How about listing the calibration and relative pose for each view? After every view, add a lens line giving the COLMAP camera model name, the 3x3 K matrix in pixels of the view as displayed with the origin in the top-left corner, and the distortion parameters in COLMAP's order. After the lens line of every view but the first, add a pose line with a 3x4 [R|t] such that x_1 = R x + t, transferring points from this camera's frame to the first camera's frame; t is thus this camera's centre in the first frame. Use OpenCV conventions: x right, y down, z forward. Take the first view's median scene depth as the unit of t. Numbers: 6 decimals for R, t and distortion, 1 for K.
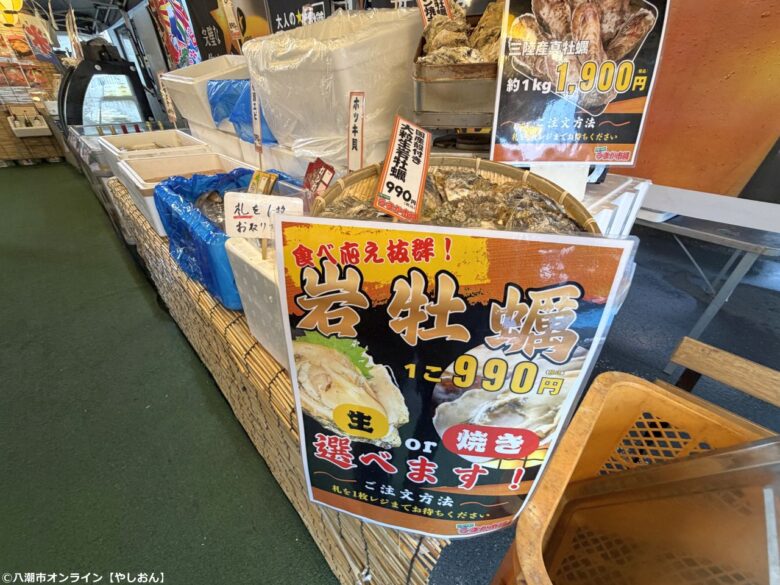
lens RADIAL K [[316.2, 0, 394.3], [0, 316.2, 292.0], [0, 0, 1]] dist [-0.001123, 0.000715]
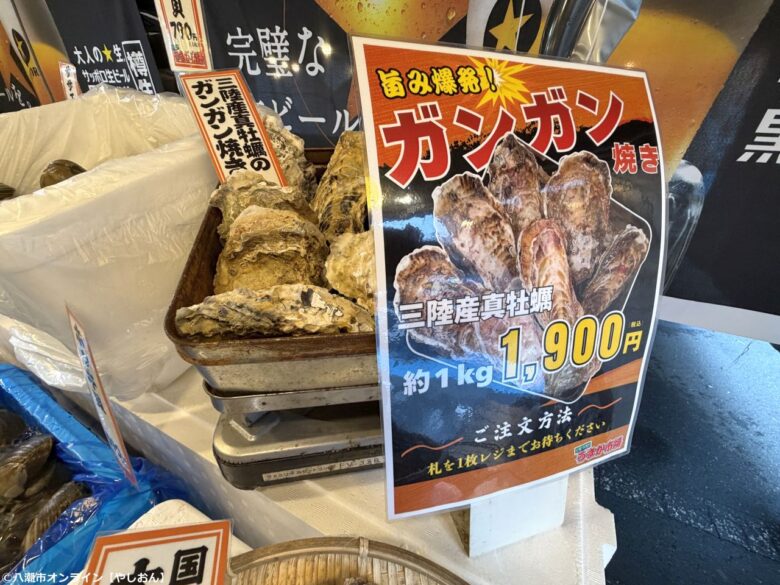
lens RADIAL K [[316.2, 0, 392.7], [0, 316.2, 294.0], [0, 0, 1]] dist [-0.001123, 0.000715]
pose [[0.944216, -0.125187, 0.304605, 0.235537], [0.147006, 0.987887, -0.049687, -0.780311], [-0.294696, 0.091694, 0.951182, 0.603586]]
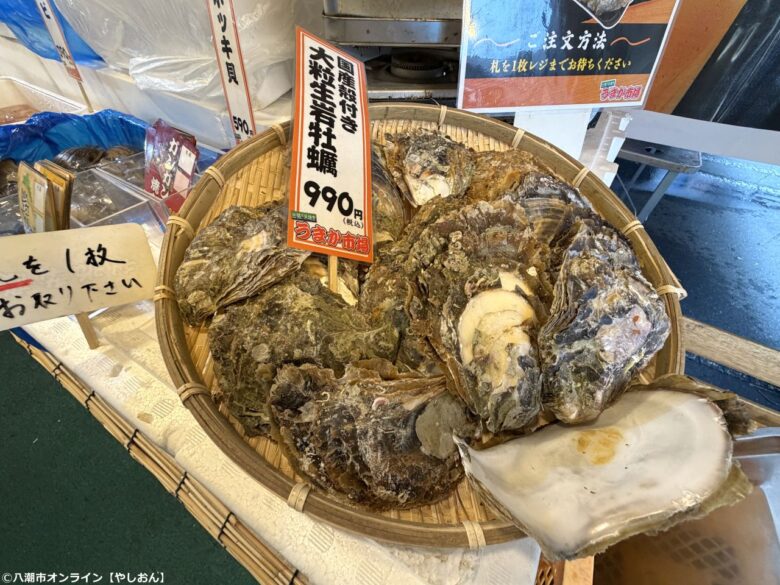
lens RADIAL K [[316.2, 0, 392.5], [0, 316.2, 292.4], [0, 0, 1]] dist [-0.001123, 0.000715]
pose [[0.969400, -0.158076, 0.187817, -0.007344], [0.110271, 0.963951, 0.242155, -0.247133], [-0.219325, -0.214035, 0.951885, 0.371427]]
